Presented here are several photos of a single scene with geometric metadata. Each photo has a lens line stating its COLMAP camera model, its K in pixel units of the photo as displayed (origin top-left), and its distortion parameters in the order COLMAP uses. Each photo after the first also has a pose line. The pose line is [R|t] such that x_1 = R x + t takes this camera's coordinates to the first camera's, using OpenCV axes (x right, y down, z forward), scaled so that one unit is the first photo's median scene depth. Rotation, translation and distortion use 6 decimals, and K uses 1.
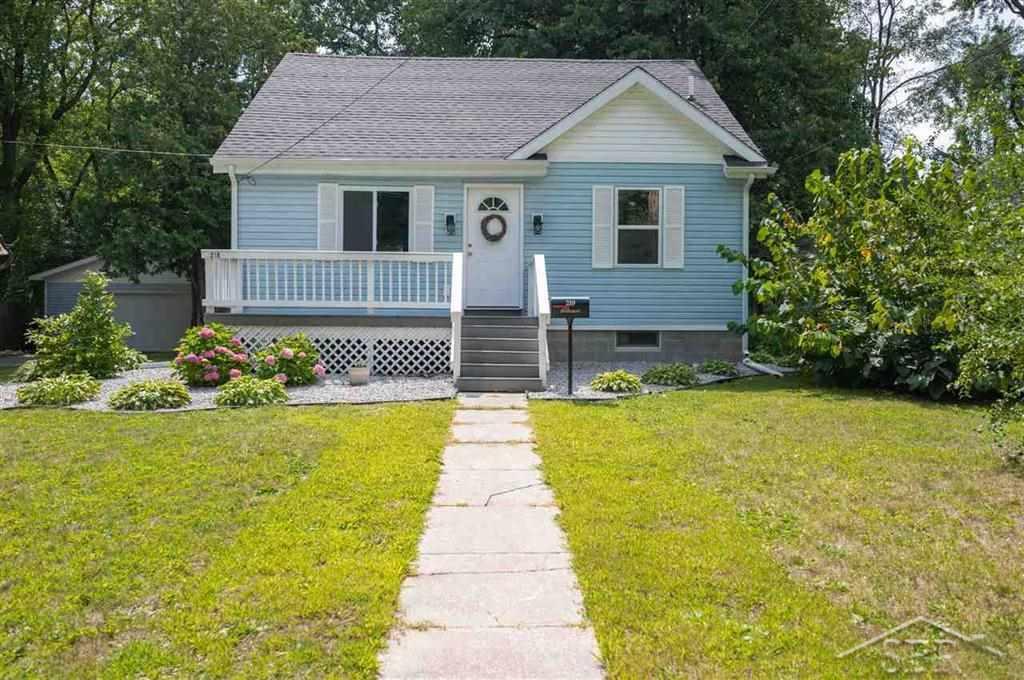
lens RADIAL K [[778.9, 0, 514.7], [0, 778.9, 342.5], [0, 0, 1]] dist [0.001553, 0.006193]
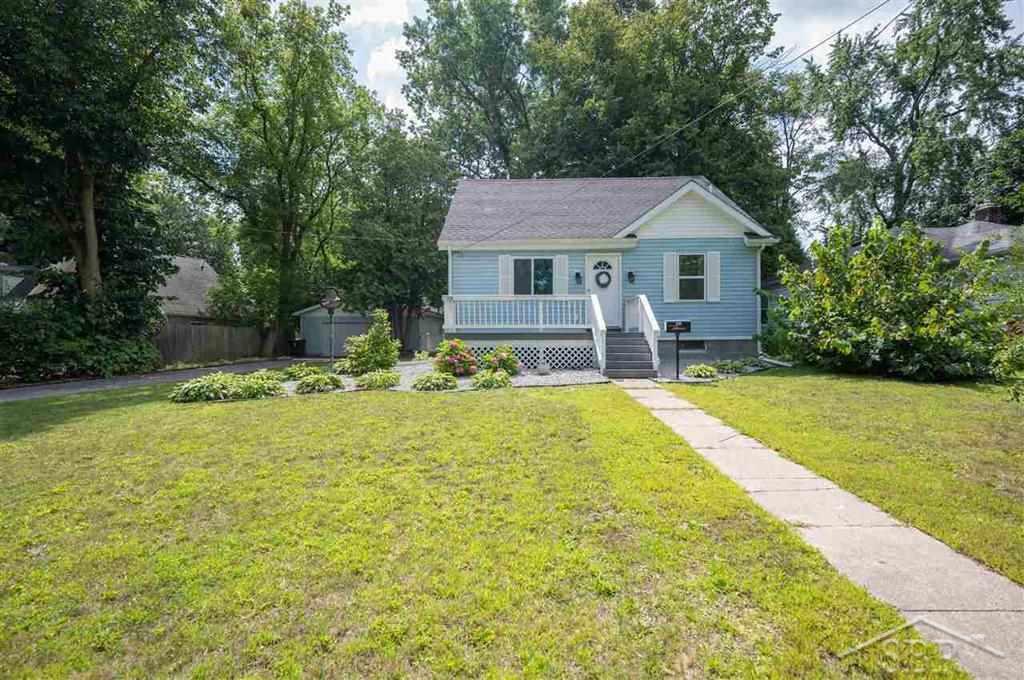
lens RADIAL K [[462.9, 0, 513.7], [0, 462.9, 344.9], [0, 0, 1]] dist [0.003831, 0.000188]
pose [[0.998530, -0.011949, -0.052861, -0.169901], [0.011521, 0.999899, -0.008379, -0.001298], [0.052956, 0.007757, 0.998567, 0.003688]]
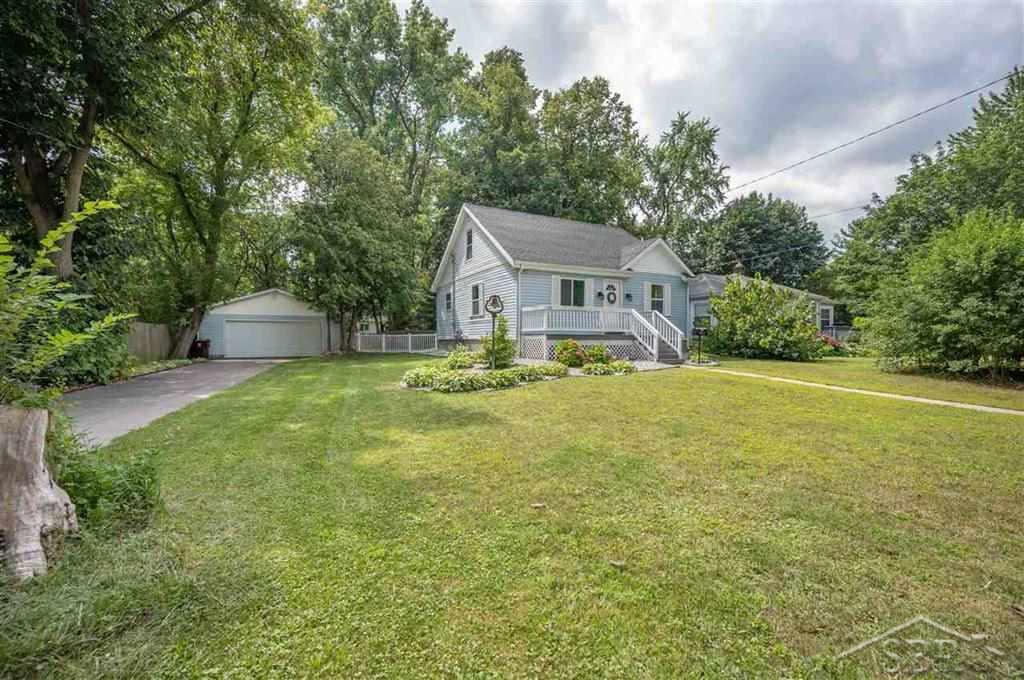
lens RADIAL K [[433.7, 0, 513.3], [0, 433.7, 336.8], [0, 0, 1]] dist [0.010466, -0.000280]
pose [[0.892218, -0.004421, 0.451583, -0.900971], [0.017021, 0.999571, -0.023844, -0.002341], [-0.451283, 0.028961, 0.891911, -0.034587]]
